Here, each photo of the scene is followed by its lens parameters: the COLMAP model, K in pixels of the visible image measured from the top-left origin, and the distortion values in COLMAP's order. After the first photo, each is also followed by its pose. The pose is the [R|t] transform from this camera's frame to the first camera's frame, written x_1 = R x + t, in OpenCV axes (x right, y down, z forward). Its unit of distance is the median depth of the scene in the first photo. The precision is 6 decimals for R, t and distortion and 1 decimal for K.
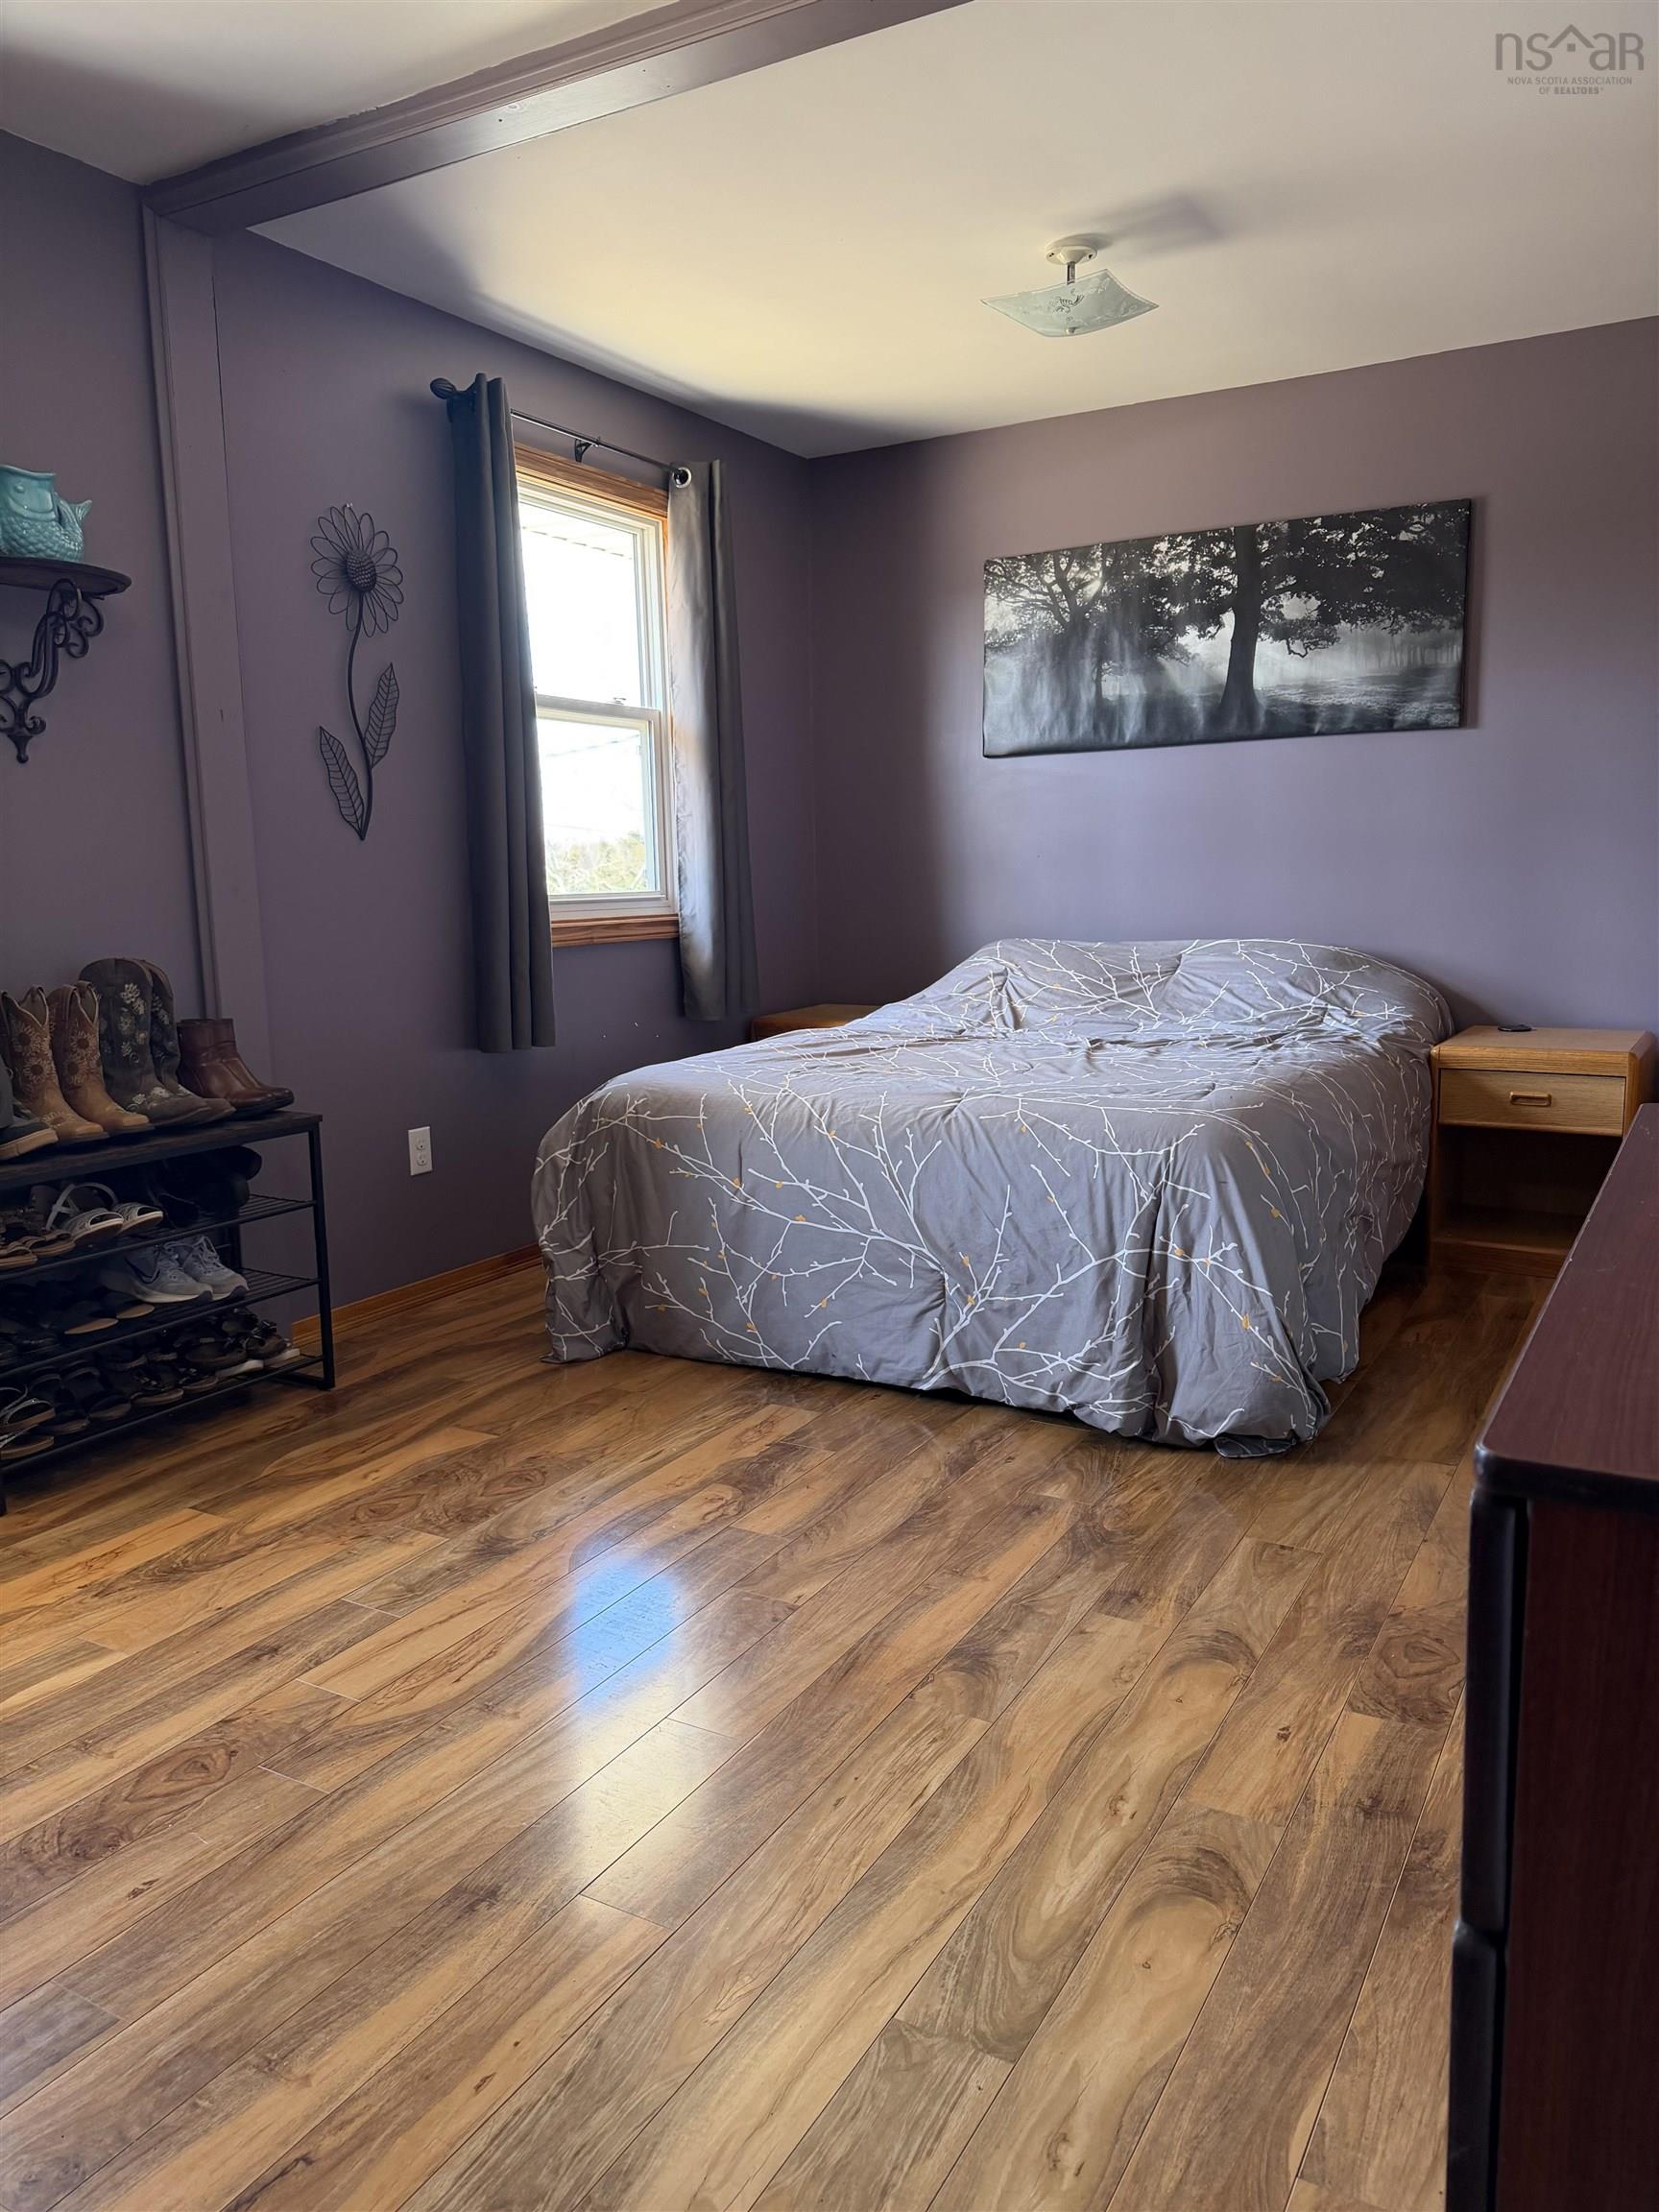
lens RADIAL K [[1572.4, 0, 830.9], [0, 1572.4, 1103.5], [0, 0, 1]] dist [0.008354, -0.004844]
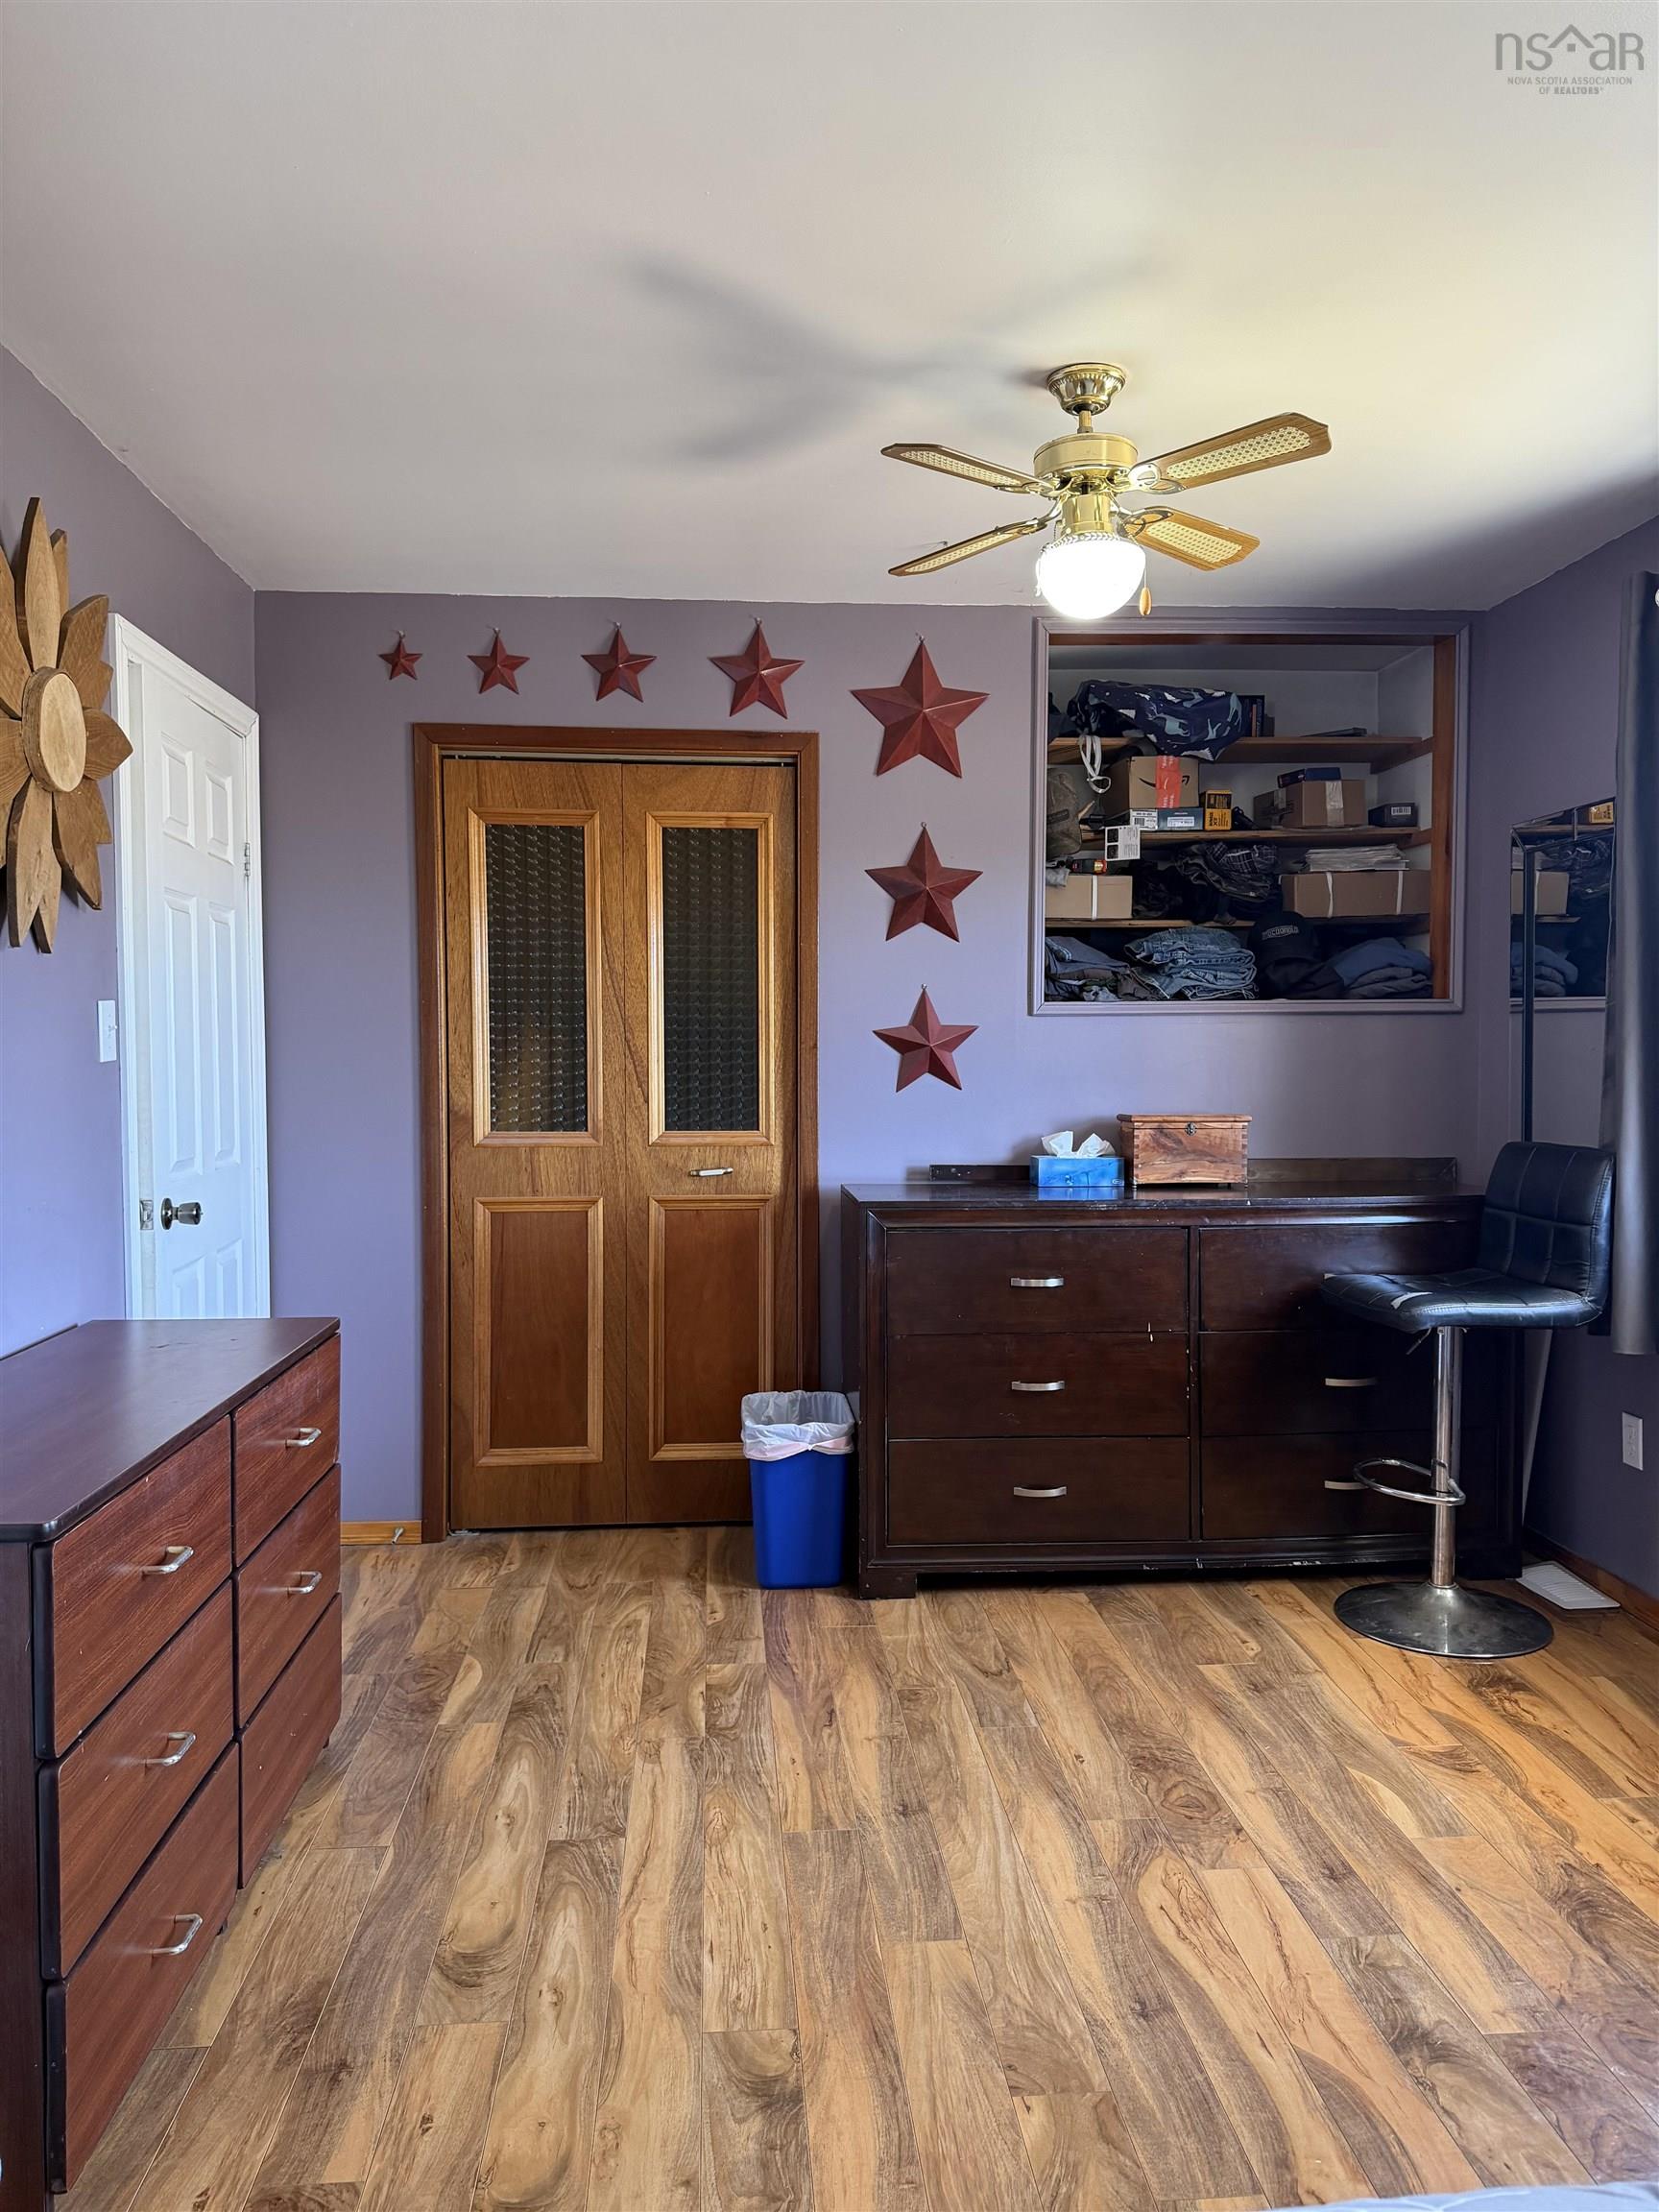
lens RADIAL K [[1572.4, 0, 828.1], [0, 1572.4, 1105.3], [0, 0, 1]] dist [0.008354, -0.004844]
pose [[-0.828054, 0.044138, -0.558908, 0.611955], [-0.062967, 0.983267, 0.170940, -0.402692], [0.557101, 0.176740, -0.811420, 1.860085]]
